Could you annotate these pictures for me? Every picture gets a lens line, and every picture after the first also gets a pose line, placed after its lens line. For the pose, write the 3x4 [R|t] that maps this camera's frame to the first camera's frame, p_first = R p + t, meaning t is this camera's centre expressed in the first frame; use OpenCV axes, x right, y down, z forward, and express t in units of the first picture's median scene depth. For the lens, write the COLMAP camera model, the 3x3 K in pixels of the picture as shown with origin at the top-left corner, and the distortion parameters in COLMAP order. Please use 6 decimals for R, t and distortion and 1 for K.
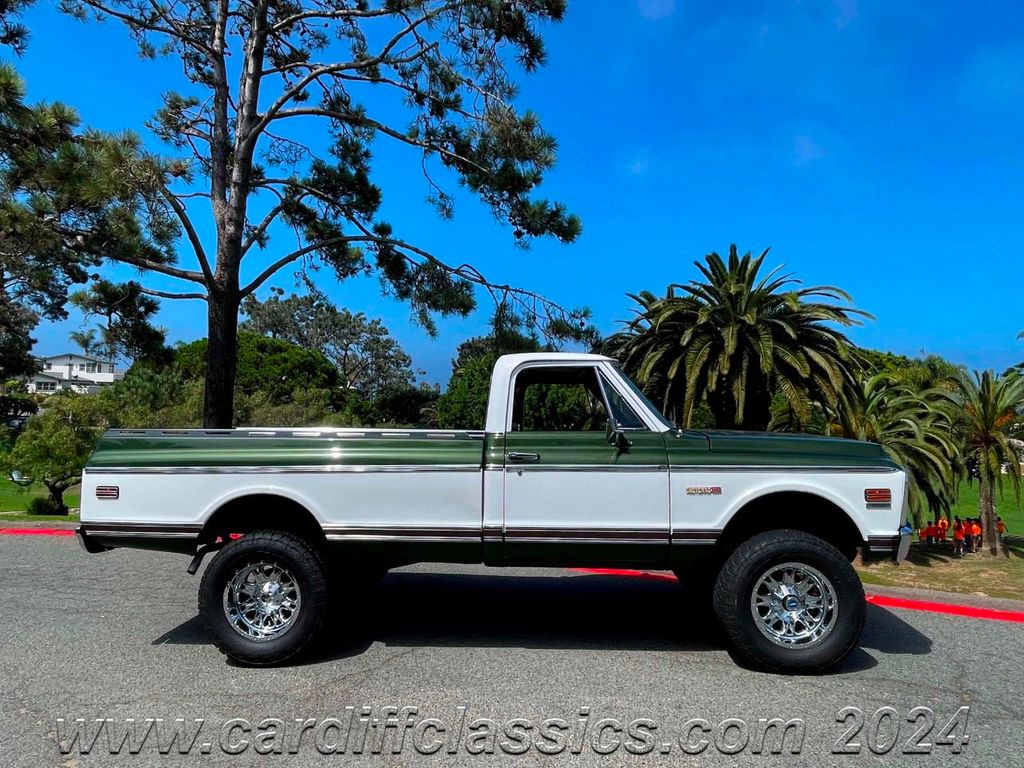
lens RADIAL K [[661.7, 0, 511.7], [0, 661.7, 377.7], [0, 0, 1]] dist [0.034613, -0.050554]
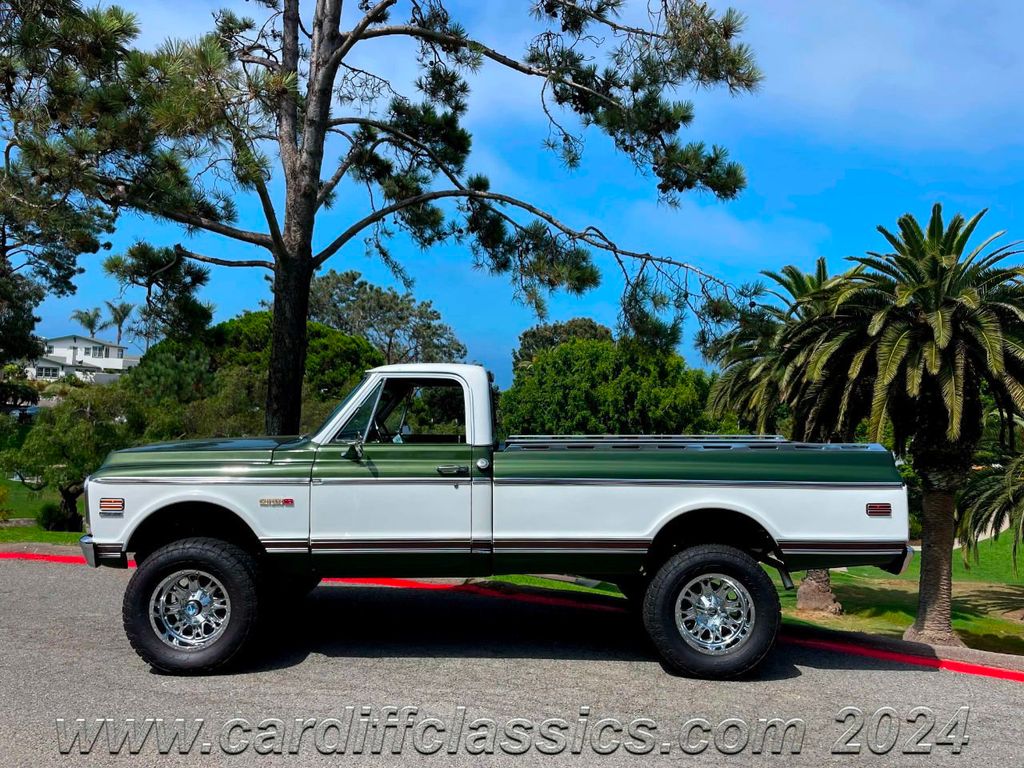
lens RADIAL K [[775.1, 0, 509.6], [0, 775.1, 380.5], [0, 0, 1]] dist [0.092211, -0.130950]
pose [[0.997194, 0.021382, -0.071741, -0.083076], [-0.020700, 0.999733, 0.010230, 0.002456], [0.071940, -0.008717, 0.997371, 0.062987]]
